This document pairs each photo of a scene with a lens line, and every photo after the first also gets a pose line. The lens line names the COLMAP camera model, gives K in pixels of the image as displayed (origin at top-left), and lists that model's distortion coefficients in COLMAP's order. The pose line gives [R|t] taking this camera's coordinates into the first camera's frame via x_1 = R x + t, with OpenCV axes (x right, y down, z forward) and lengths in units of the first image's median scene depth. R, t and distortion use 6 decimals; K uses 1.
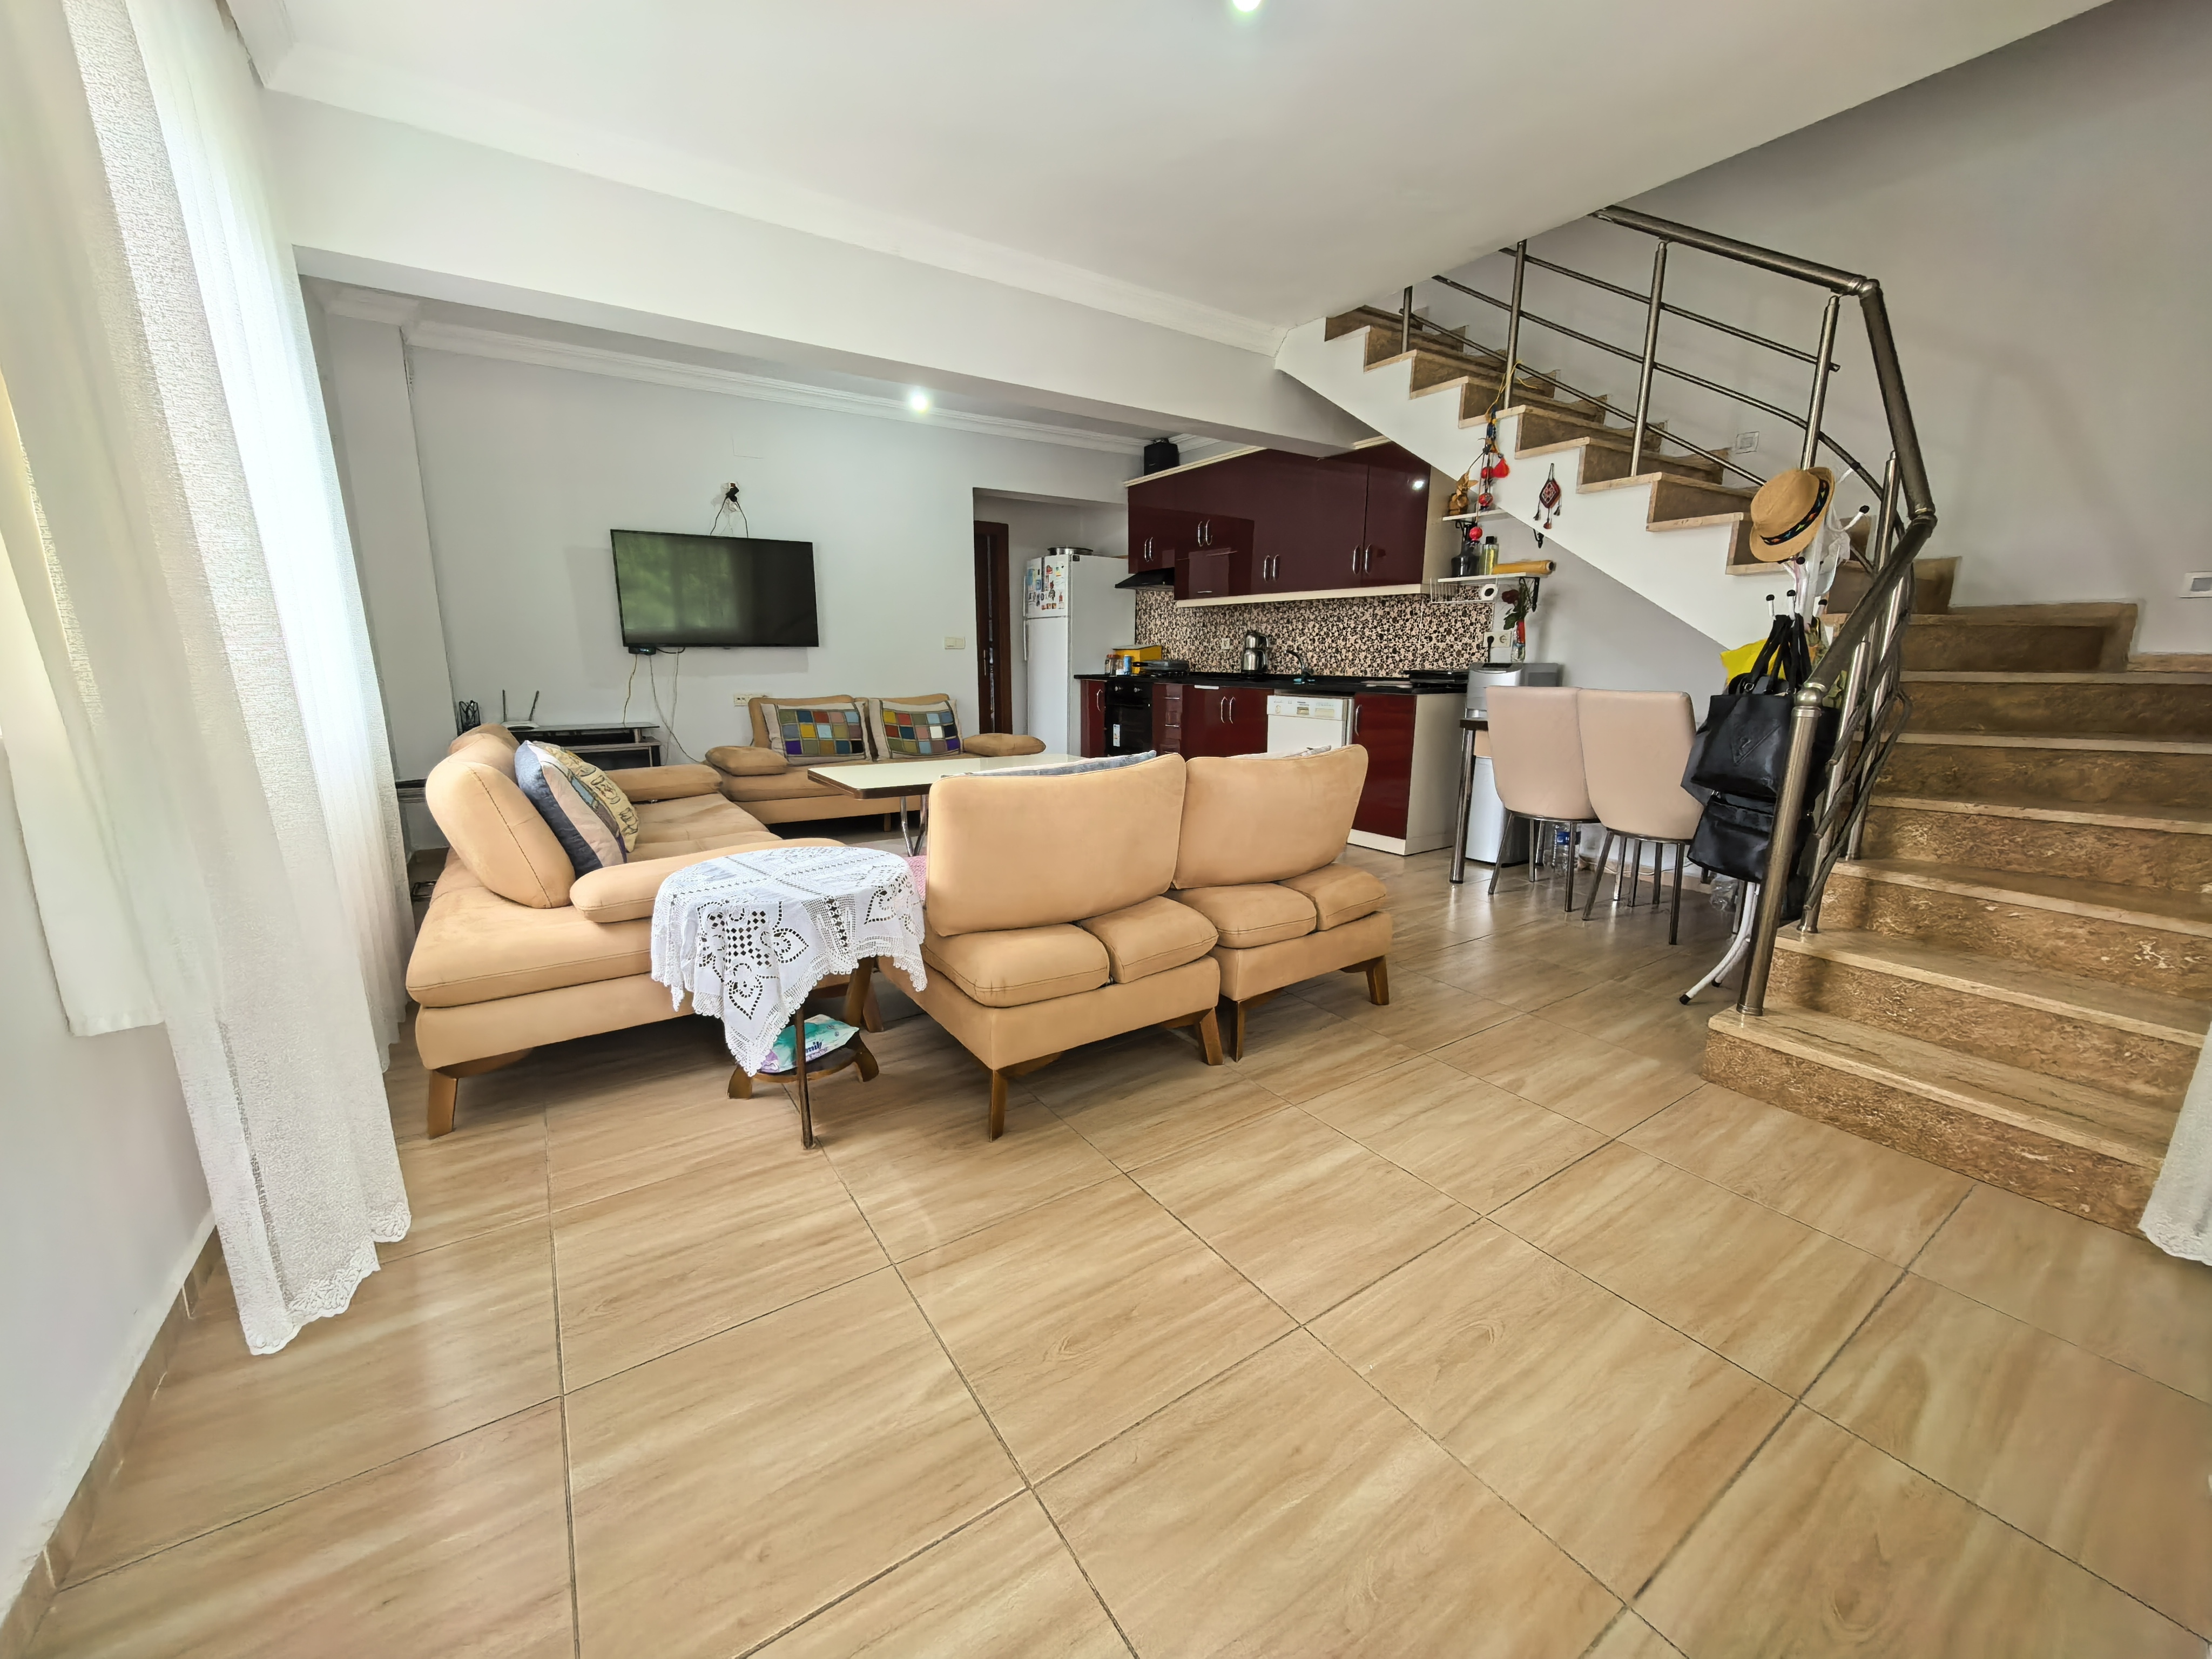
lens RADIAL K [[862.4, 0, 1099.1], [0, 862.4, 823.9], [0, 0, 1]] dist [0.007693, -0.004398]
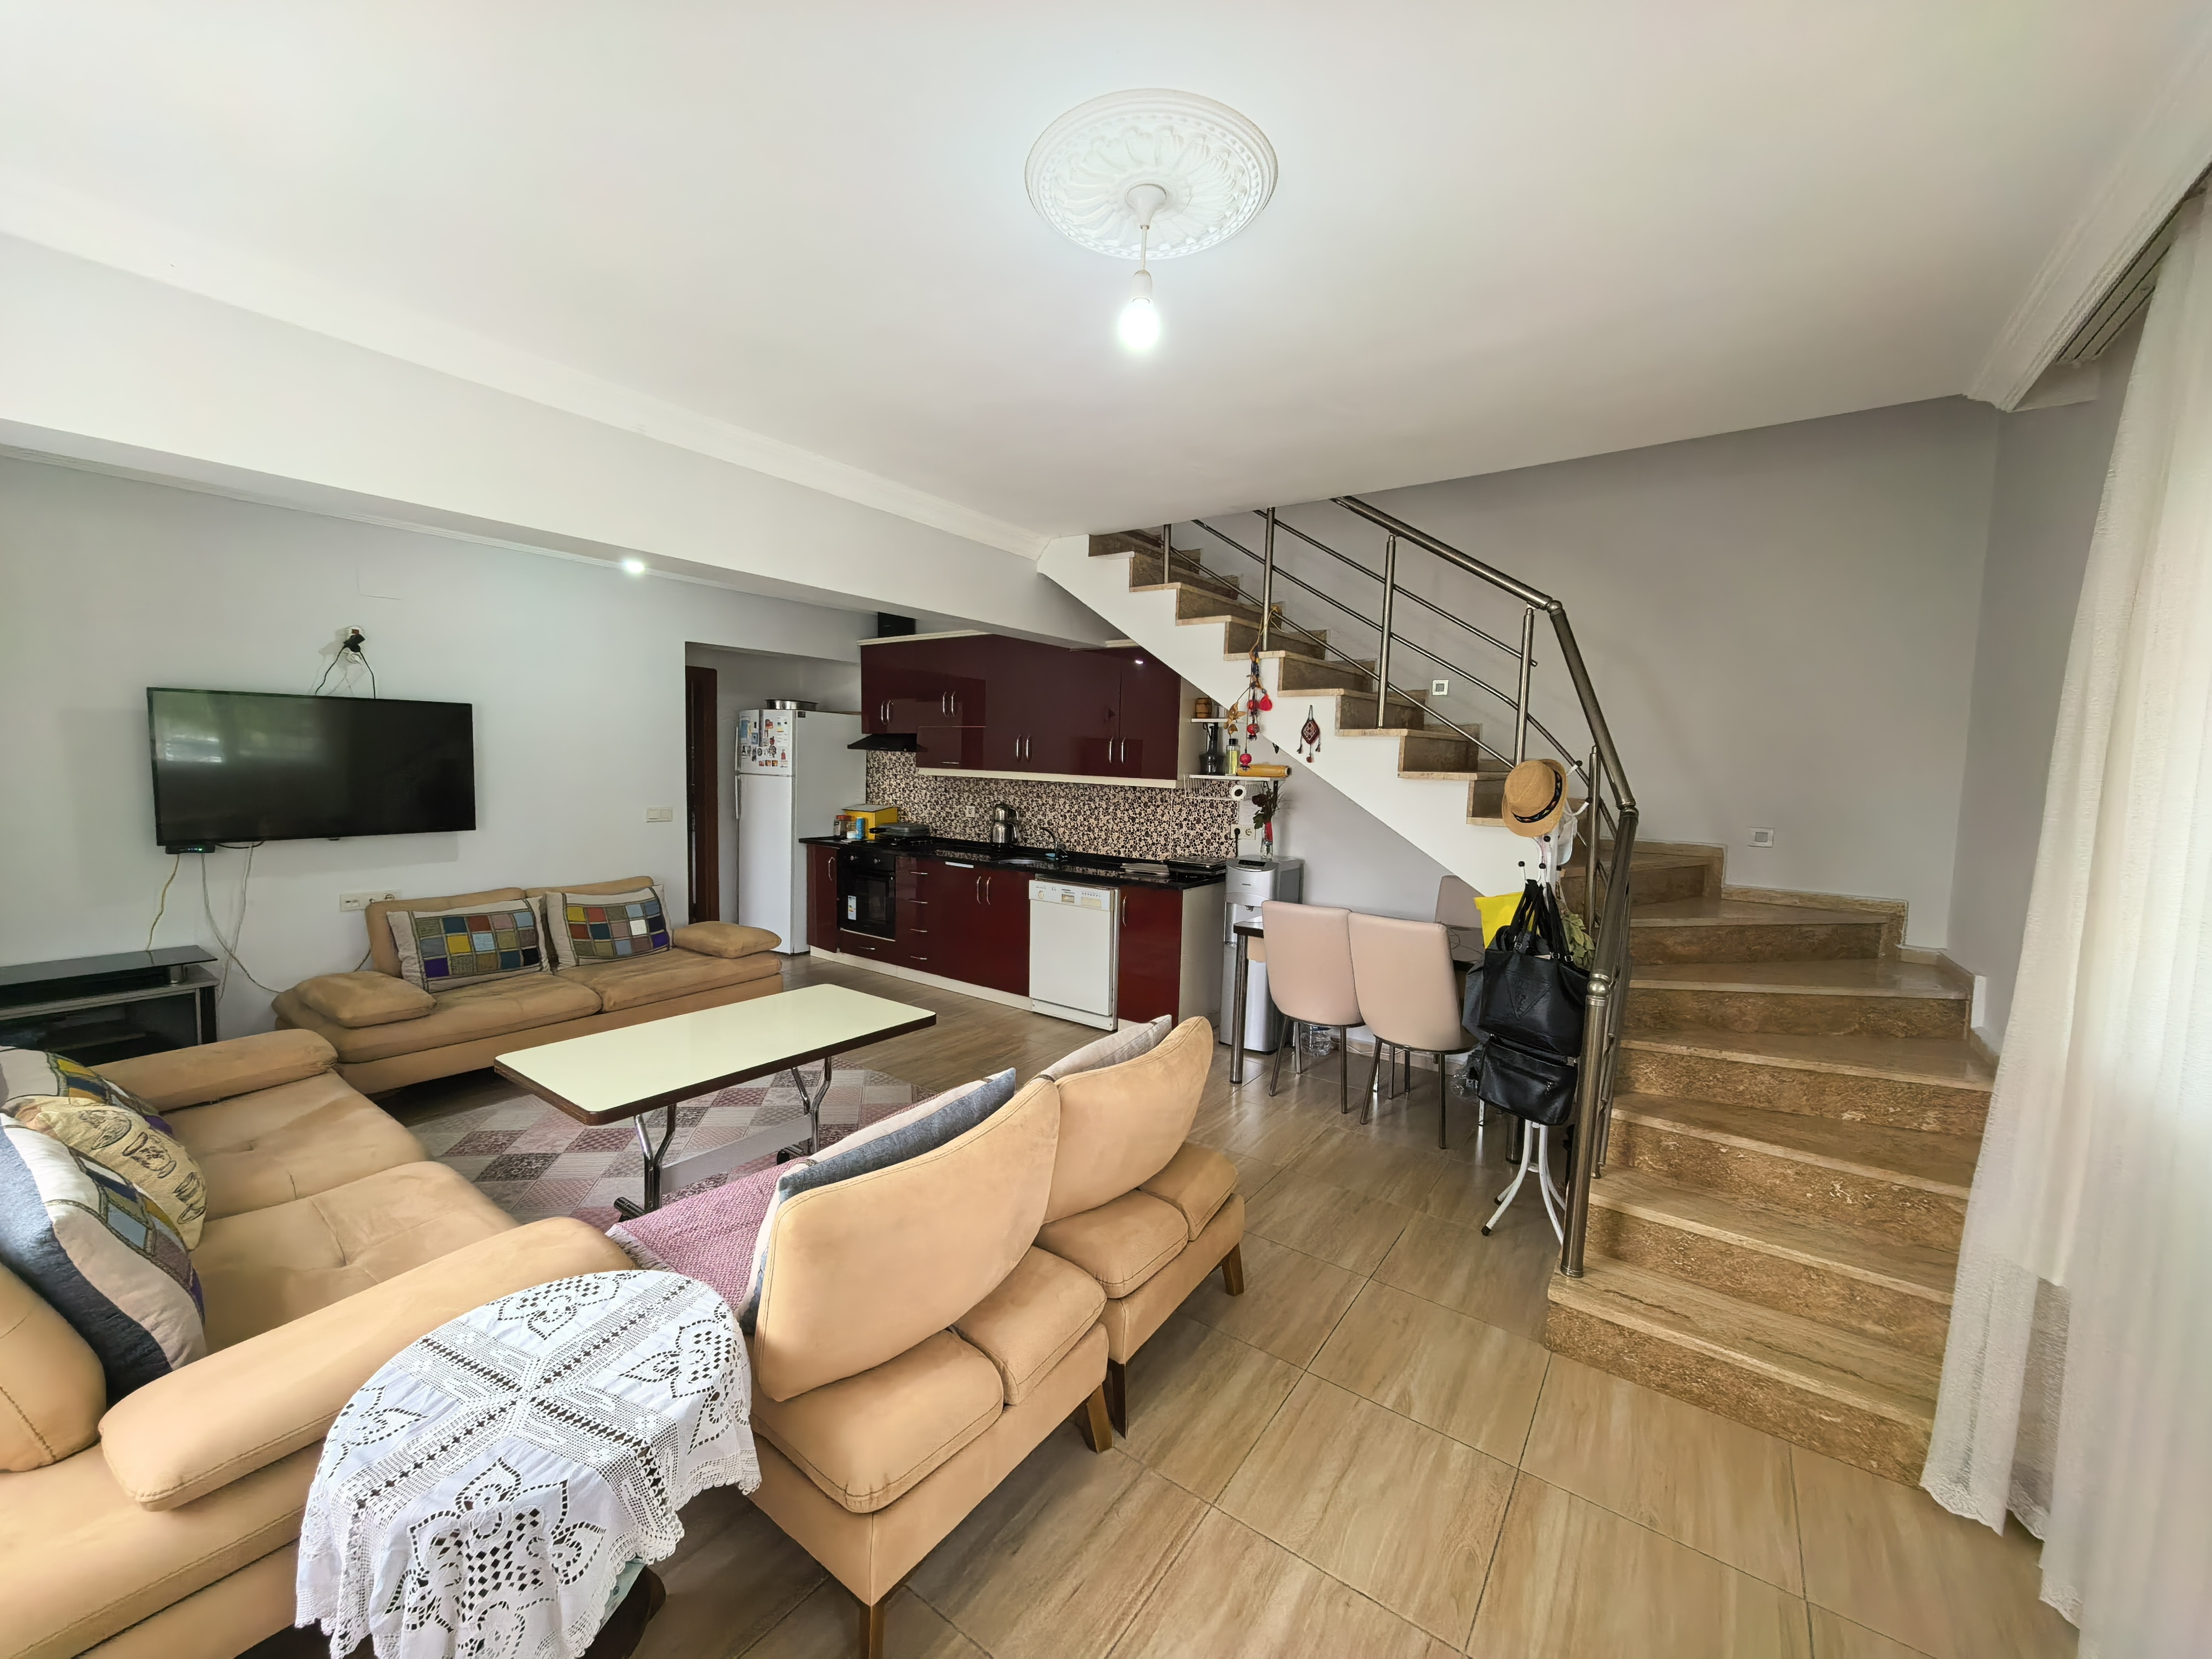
lens RADIAL K [[862.4, 0, 1102.6], [0, 862.4, 822.2], [0, 0, 1]] dist [0.007693, -0.004398]
pose [[0.934898, -0.006135, 0.354864, -0.124479], [0.047367, 0.993063, -0.107621, -0.183560], [-0.351742, 0.117423, 0.928703, 0.105679]]
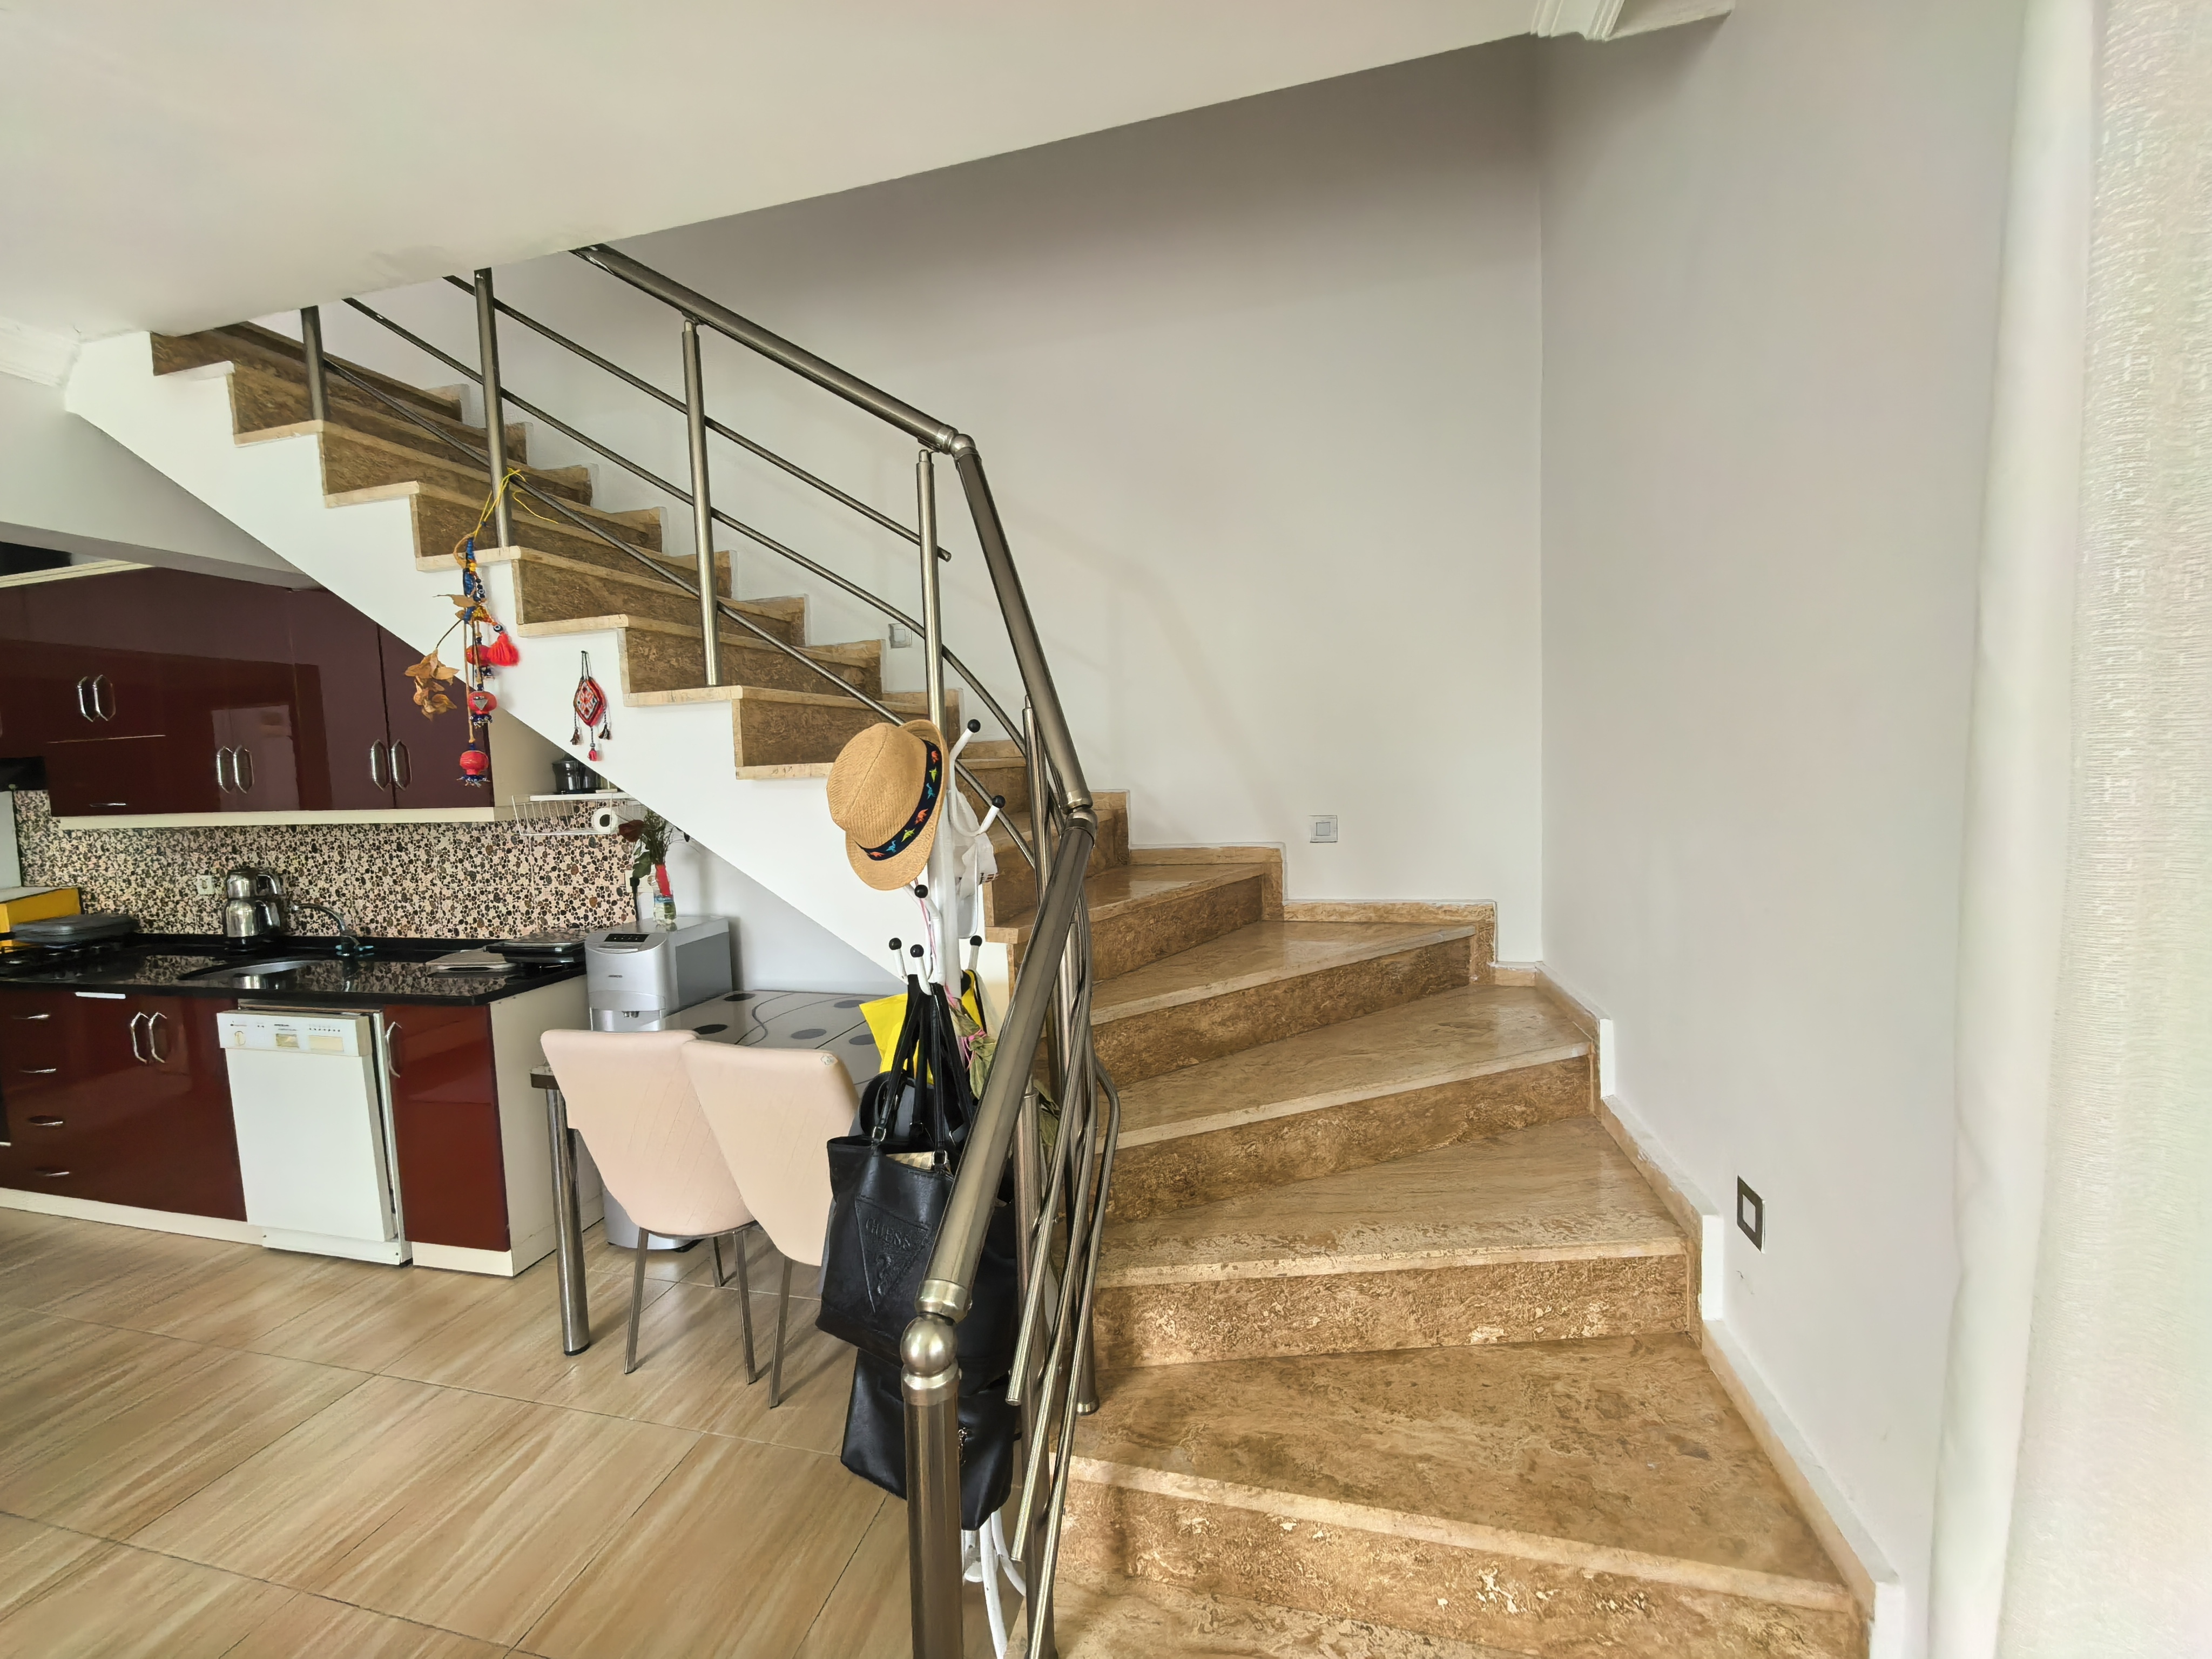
lens RADIAL K [[862.4, 0, 1109.0], [0, 862.4, 817.7], [0, 0, 1]] dist [0.007693, -0.004398]
pose [[0.732684, -0.074423, 0.676487, 0.428582], [0.171878, 0.982016, -0.078120, -0.228900], [-0.658507, 0.173510, 0.732299, 0.417634]]
